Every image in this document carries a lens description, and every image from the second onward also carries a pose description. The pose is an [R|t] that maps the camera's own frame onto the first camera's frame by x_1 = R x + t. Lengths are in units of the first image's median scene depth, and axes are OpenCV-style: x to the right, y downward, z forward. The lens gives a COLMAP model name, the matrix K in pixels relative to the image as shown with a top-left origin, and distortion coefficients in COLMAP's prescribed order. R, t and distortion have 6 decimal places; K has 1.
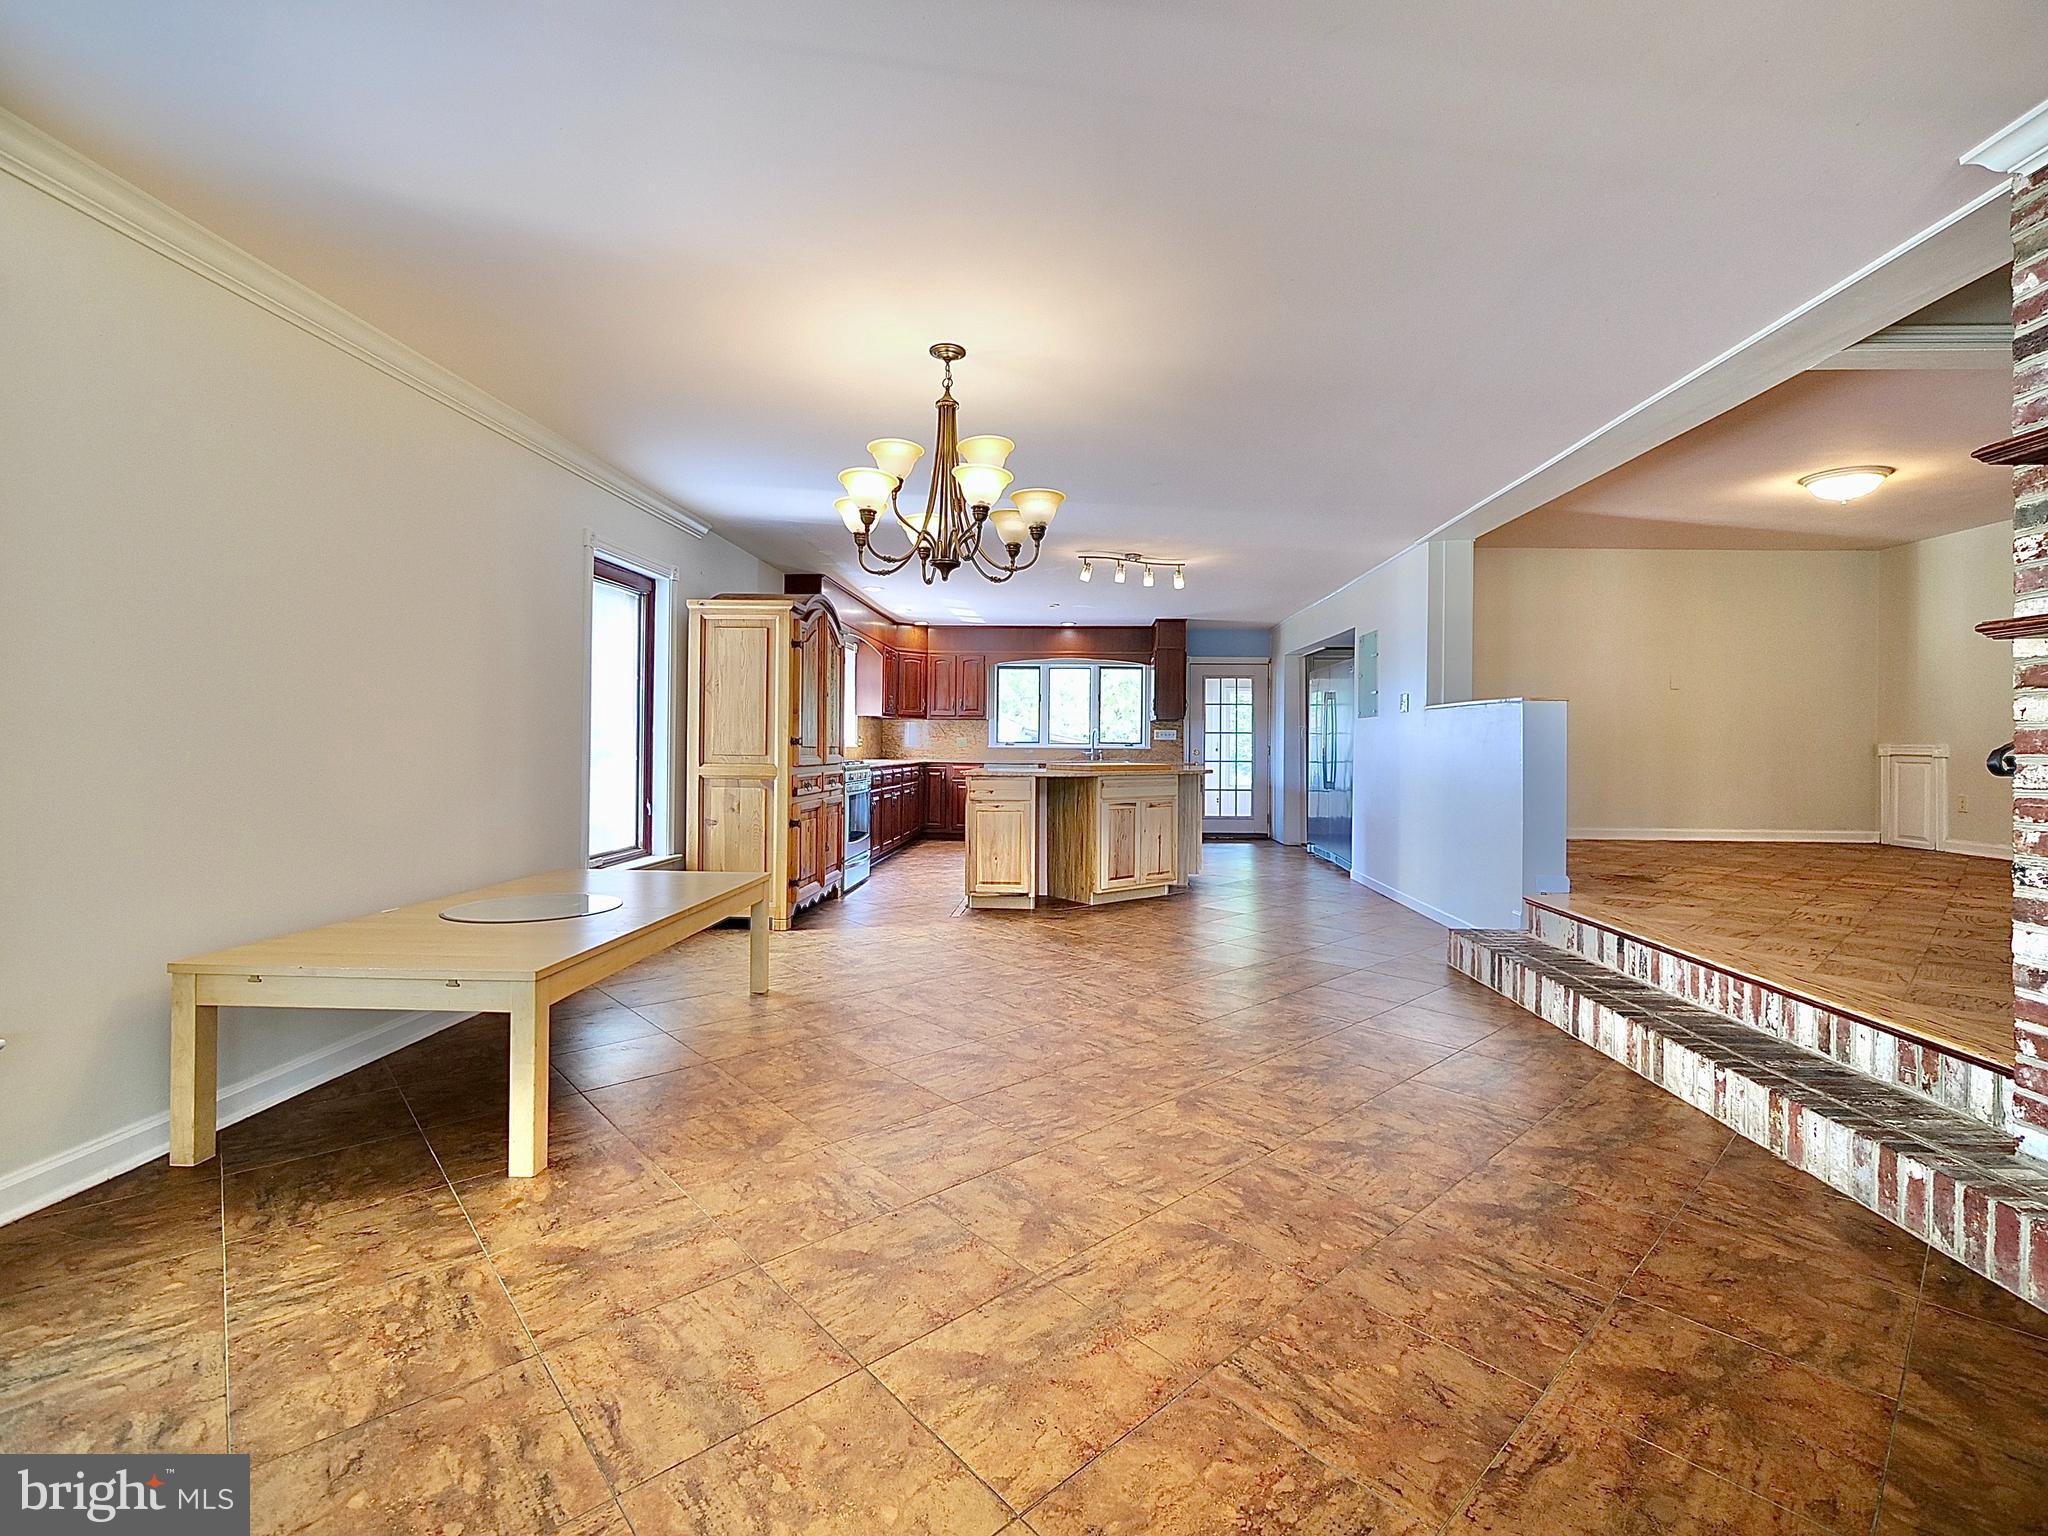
lens RADIAL K [[914.5, 0, 1049.8], [0, 914.5, 740.3], [0, 0, 1]] dist [-0.008919, -0.000388]
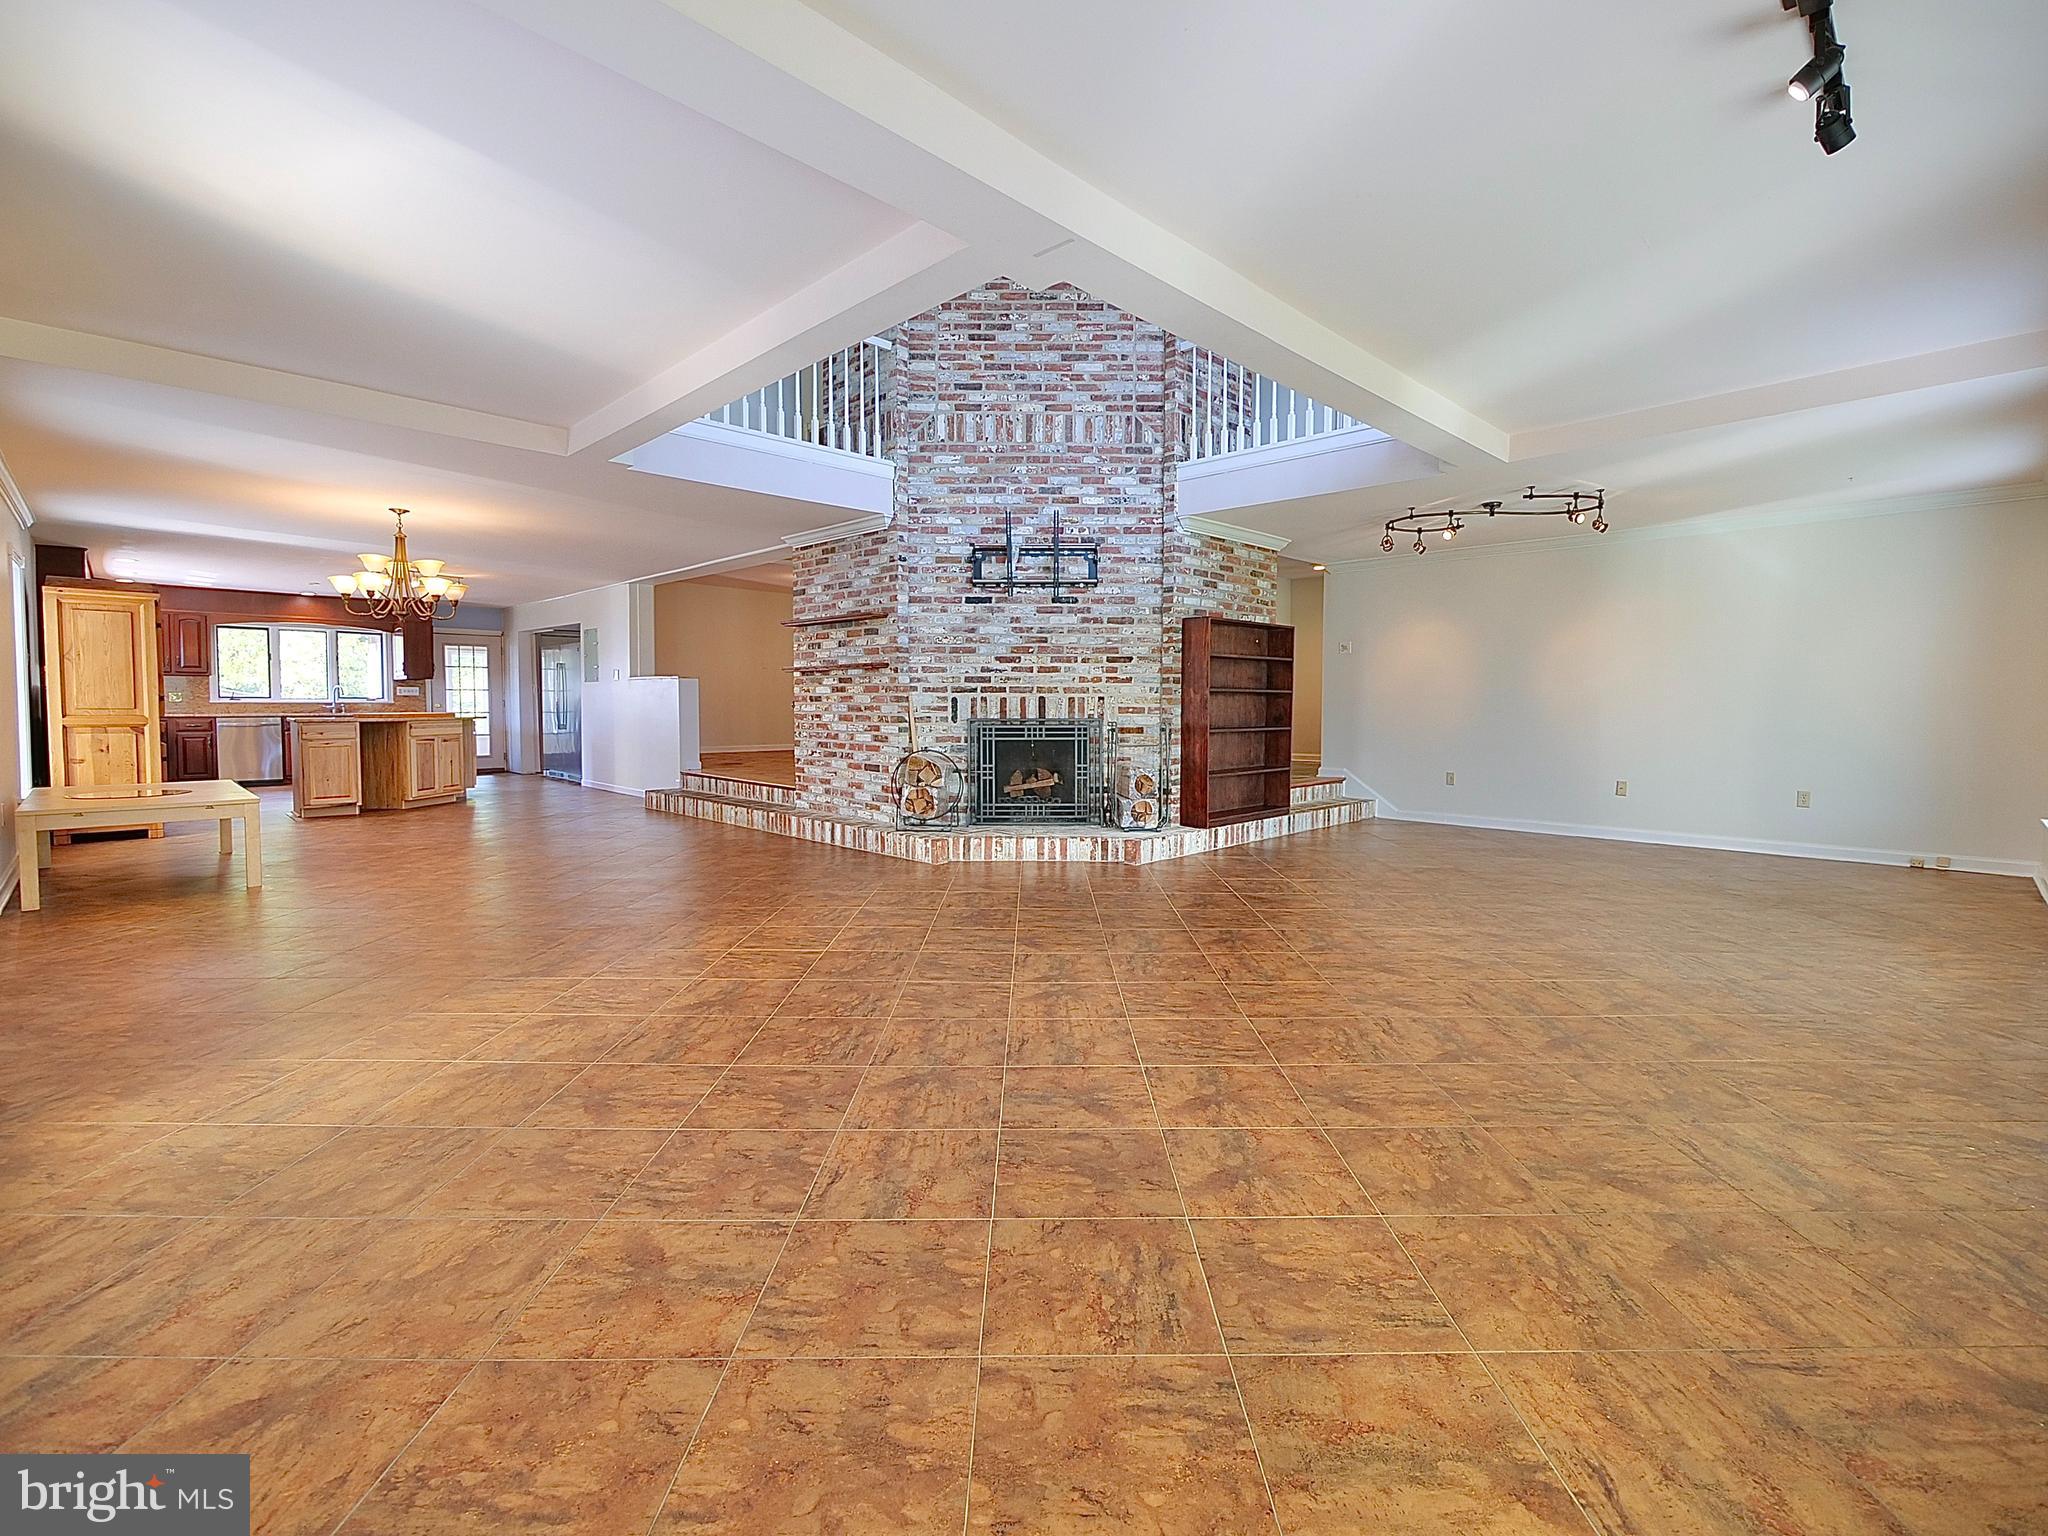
lens RADIAL K [[914.5, 0, 1049.8], [0, 914.5, 740.3], [0, 0, 1]] dist [-0.008919, -0.000388]
pose [[0.673981, -0.034423, 0.737946, -0.222286], [-0.003081, 0.998774, 0.049404, -0.004038], [-0.738742, -0.035571, 0.673049, -0.506197]]
